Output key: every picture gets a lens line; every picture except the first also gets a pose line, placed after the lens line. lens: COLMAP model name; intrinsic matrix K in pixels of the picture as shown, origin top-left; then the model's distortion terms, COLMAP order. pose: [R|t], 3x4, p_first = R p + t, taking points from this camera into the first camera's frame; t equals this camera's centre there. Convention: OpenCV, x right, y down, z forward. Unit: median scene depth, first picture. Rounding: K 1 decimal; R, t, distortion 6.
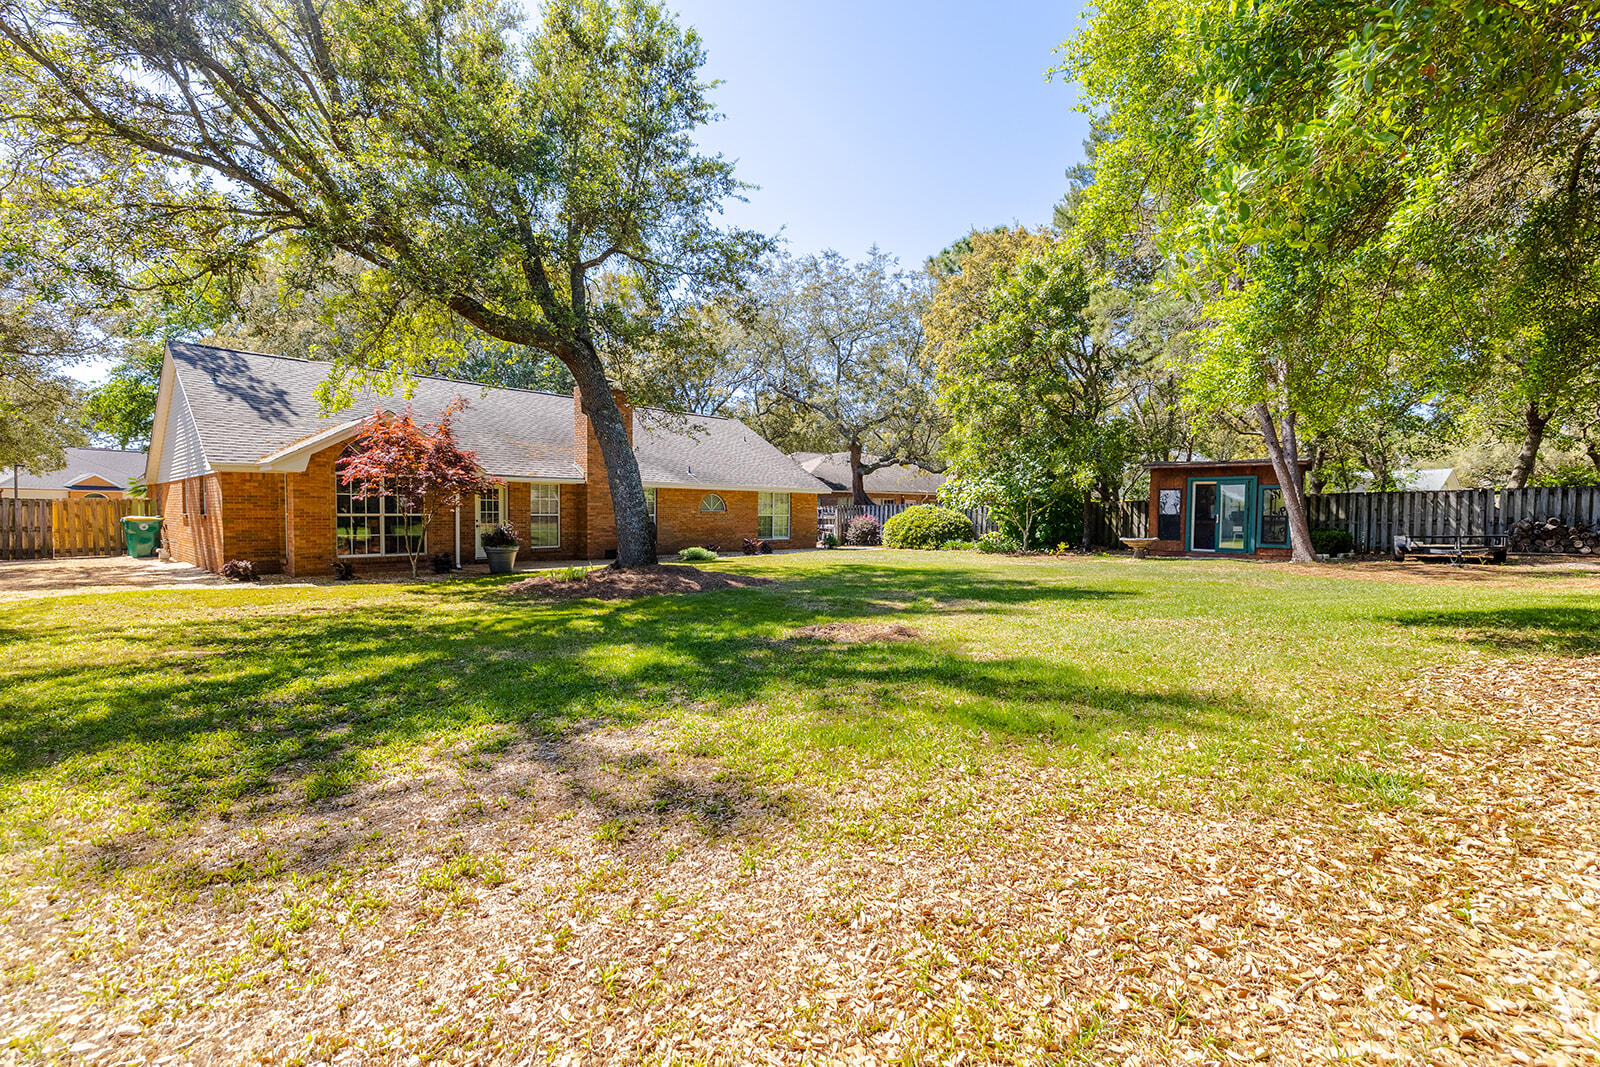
lens RADIAL K [[700.4, 0, 799.1], [0, 700.4, 534.4], [0, 0, 1]] dist [0.012221, -0.000649]
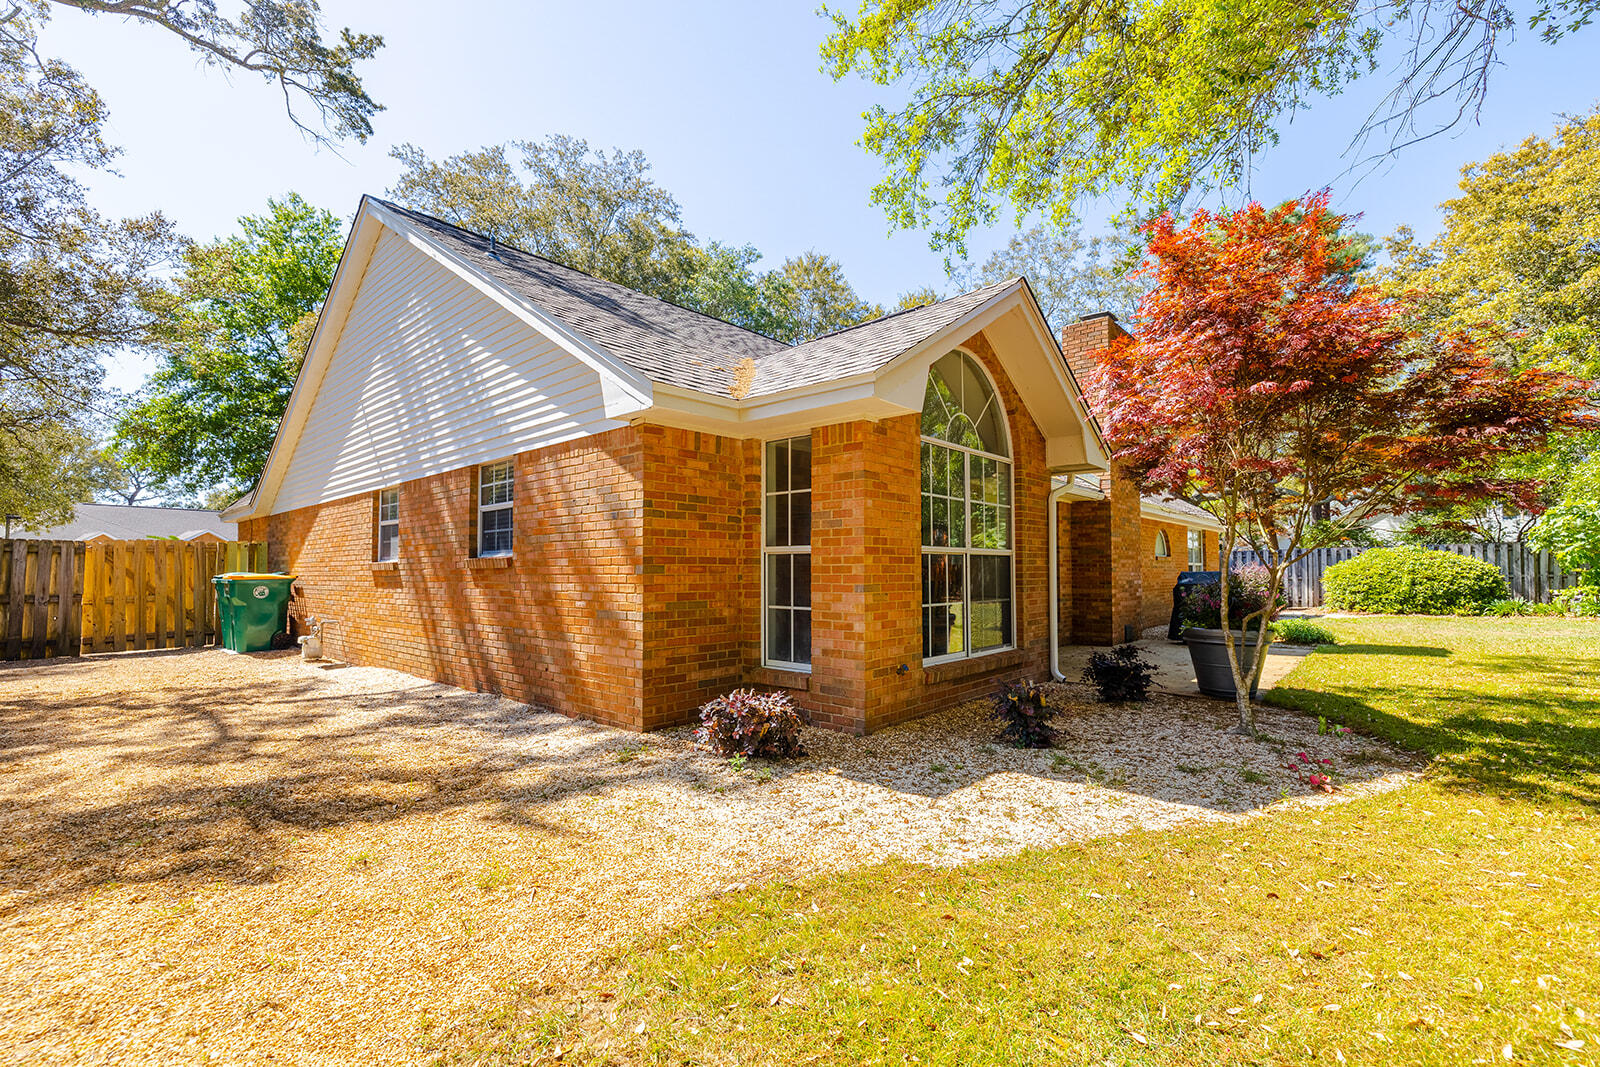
lens RADIAL K [[700.4, 0, 802.9], [0, 700.4, 540.9], [0, 0, 1]] dist [0.012221, -0.000649]
pose [[0.999873, -0.010904, 0.011624, -0.525731], [0.011770, 0.996945, -0.077209, -0.003620], [-0.010747, 0.077336, 0.996947, 0.468773]]
